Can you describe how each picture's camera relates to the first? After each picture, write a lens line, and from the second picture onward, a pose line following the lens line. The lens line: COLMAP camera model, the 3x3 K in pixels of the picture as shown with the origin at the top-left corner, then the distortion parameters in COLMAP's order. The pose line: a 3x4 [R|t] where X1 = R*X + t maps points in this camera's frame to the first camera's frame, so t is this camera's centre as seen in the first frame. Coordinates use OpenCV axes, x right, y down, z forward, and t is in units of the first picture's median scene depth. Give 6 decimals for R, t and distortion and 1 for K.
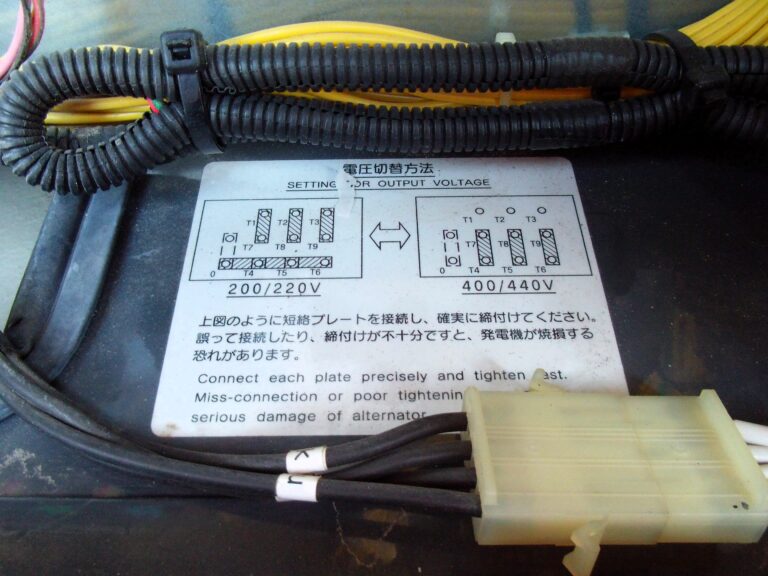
lens RADIAL K [[642.9, 0, 384.0], [0, 642.9, 288.0], [0, 0, 1]] dist [-0.029428, -0.009784]
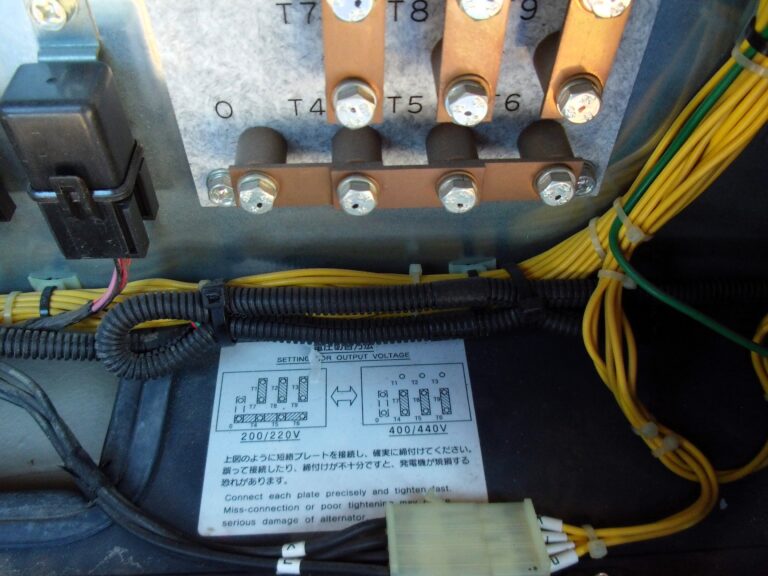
lens RADIAL K [[642.9, 0, 384.0], [0, 642.9, 288.0], [0, 0, 1]] dist [-0.029428, -0.009784]
pose [[0.999108, -0.019029, 0.037697, 0.057873], [0.022383, 0.995631, -0.090648, -0.219035], [-0.035808, 0.091411, 0.995169, -0.637832]]
